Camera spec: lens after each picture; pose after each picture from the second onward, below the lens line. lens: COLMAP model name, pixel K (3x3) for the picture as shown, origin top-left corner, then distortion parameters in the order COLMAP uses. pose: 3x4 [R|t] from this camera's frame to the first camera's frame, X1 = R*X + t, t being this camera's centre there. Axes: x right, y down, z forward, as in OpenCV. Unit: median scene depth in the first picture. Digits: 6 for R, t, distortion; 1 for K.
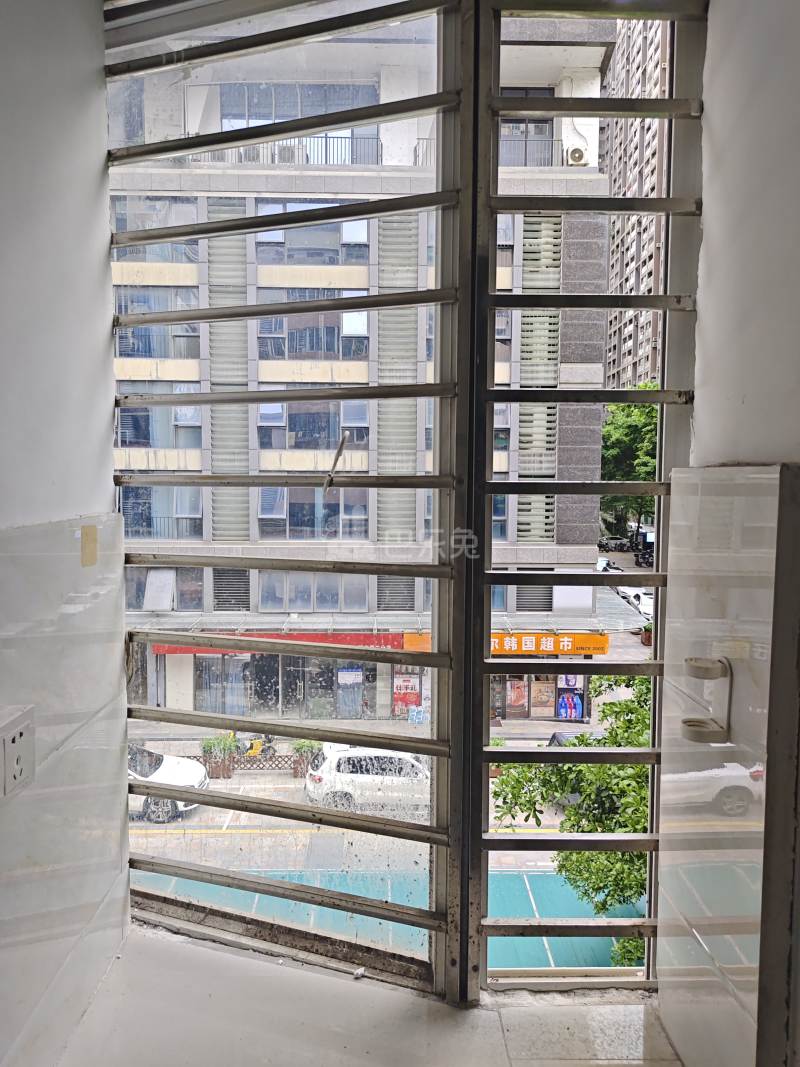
lens RADIAL K [[754.0, 0, 391.0], [0, 754.0, 534.6], [0, 0, 1]] dist [0.038173, -0.045148]
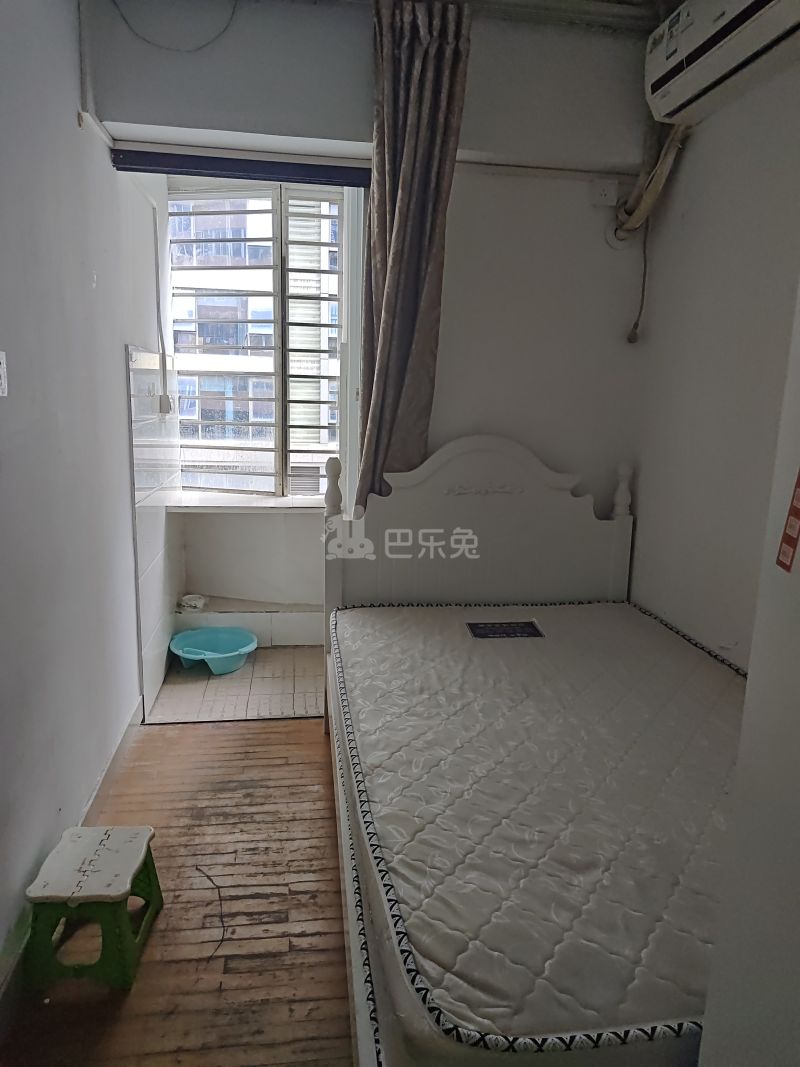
lens RADIAL K [[754.0, 0, 391.0], [0, 754.0, 534.6], [0, 0, 1]] dist [0.038173, -0.045148]
pose [[0.993279, -0.004575, 0.115654, 0.008758], [-0.008687, 0.993453, 0.113907, 0.017573], [-0.115418, -0.114146, 0.986737, -0.119350]]
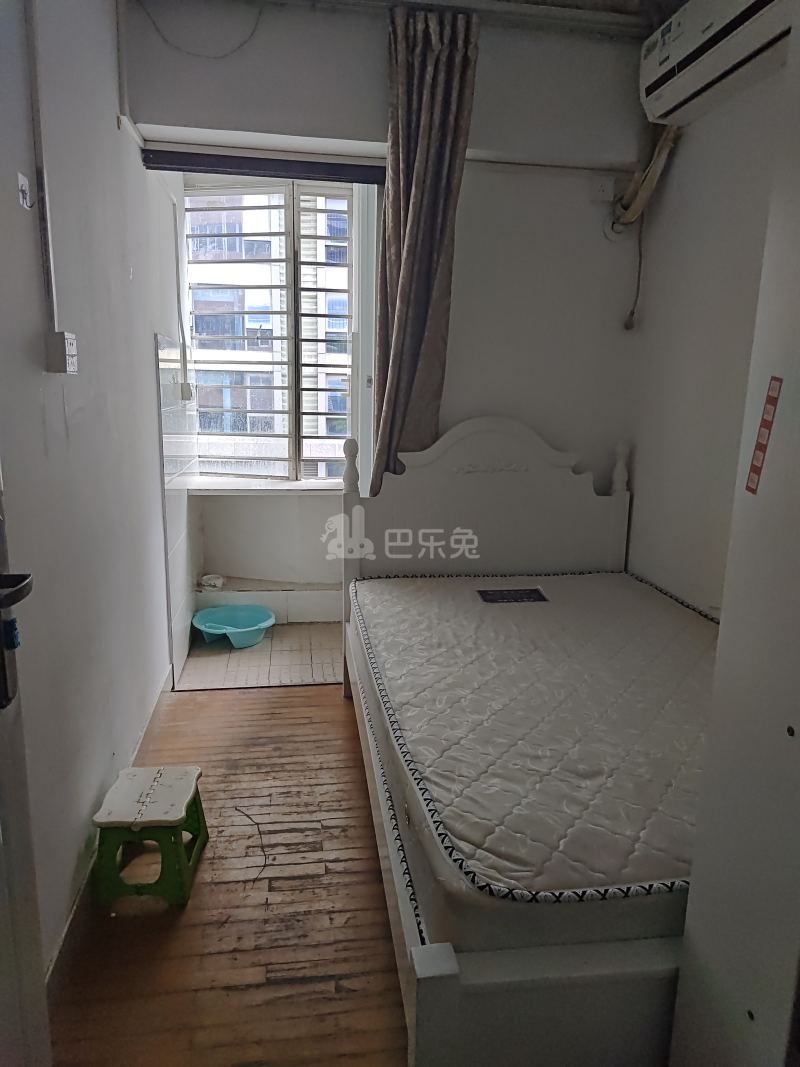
lens RADIAL K [[753.1, 0, 396.5], [0, 753.1, 539.9], [0, 0, 1]] dist [0.045985, -0.055476]
pose [[0.991789, -0.014028, 0.127112, 0.004911], [-0.002128, 0.992018, 0.126078, 0.019943], [-0.127866, -0.125313, 0.983843, -0.127596]]
